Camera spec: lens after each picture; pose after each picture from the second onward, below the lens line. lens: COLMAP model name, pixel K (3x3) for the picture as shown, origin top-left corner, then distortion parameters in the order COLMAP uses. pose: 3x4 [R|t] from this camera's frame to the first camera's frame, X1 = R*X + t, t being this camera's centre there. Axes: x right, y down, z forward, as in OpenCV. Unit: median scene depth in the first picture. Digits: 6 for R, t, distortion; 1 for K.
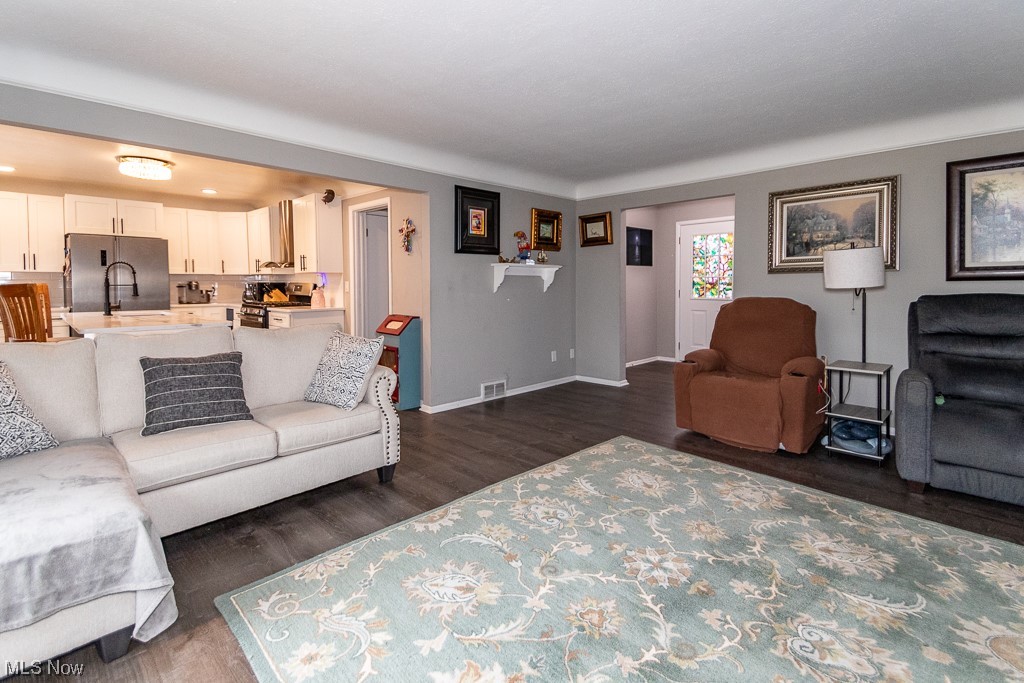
lens RADIAL K [[470.9, 0, 500.5], [0, 470.9, 294.3], [0, 0, 1]] dist [0.055160, -0.003564]
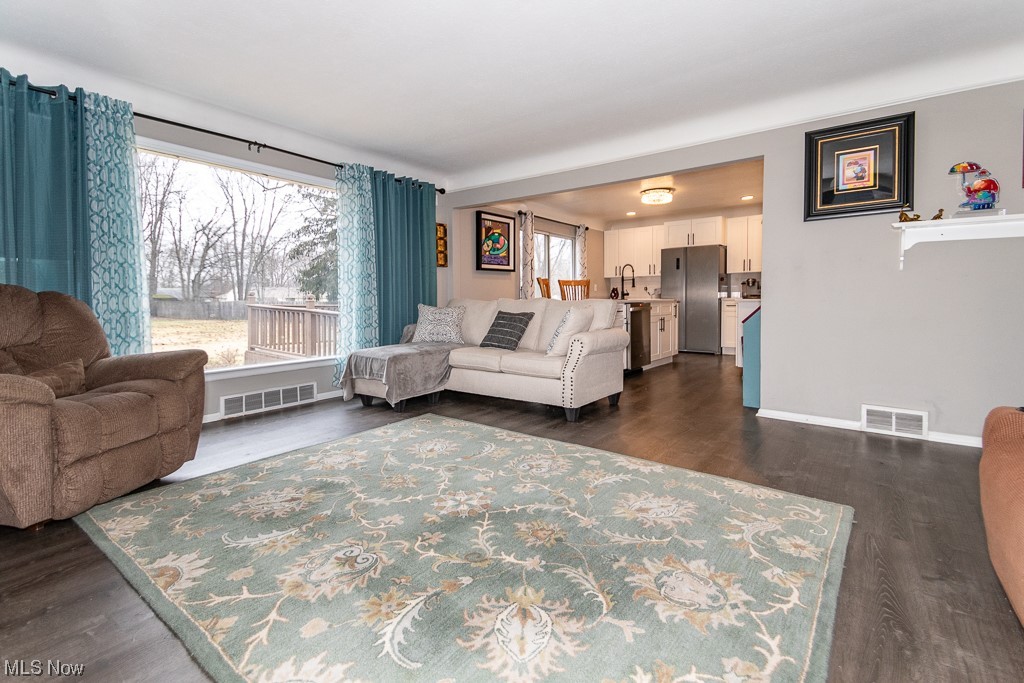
lens RADIAL K [[470.9, 0, 515.8], [0, 470.9, 301.2], [0, 0, 1]] dist [0.055160, -0.003564]
pose [[0.159940, 0.005839, -0.987109, 1.001332], [-0.013417, 0.999903, 0.003740, 0.075010], [0.987036, 0.012645, 0.160003, 0.675941]]
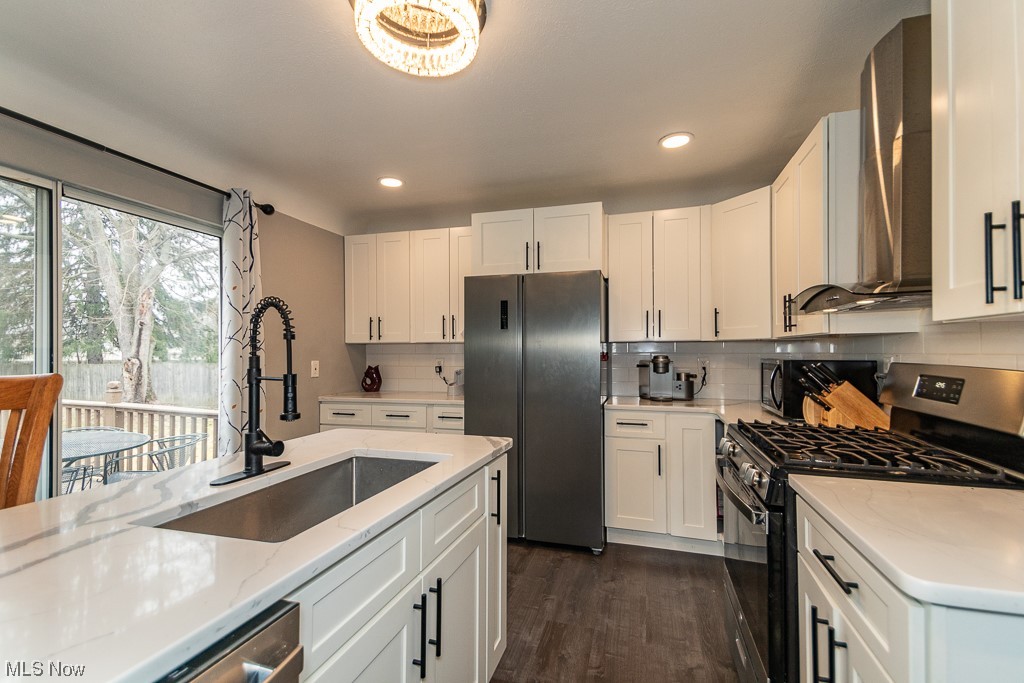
lens RADIAL K [[470.9, 0, 517.1], [0, 470.9, 347.8], [0, 0, 1]] dist [0.055160, -0.003564]
pose [[0.484724, -0.007156, -0.874638, -0.729448], [-0.015443, 0.999741, -0.016738, -0.061321], [0.874531, 0.021620, 0.484487, 1.614958]]
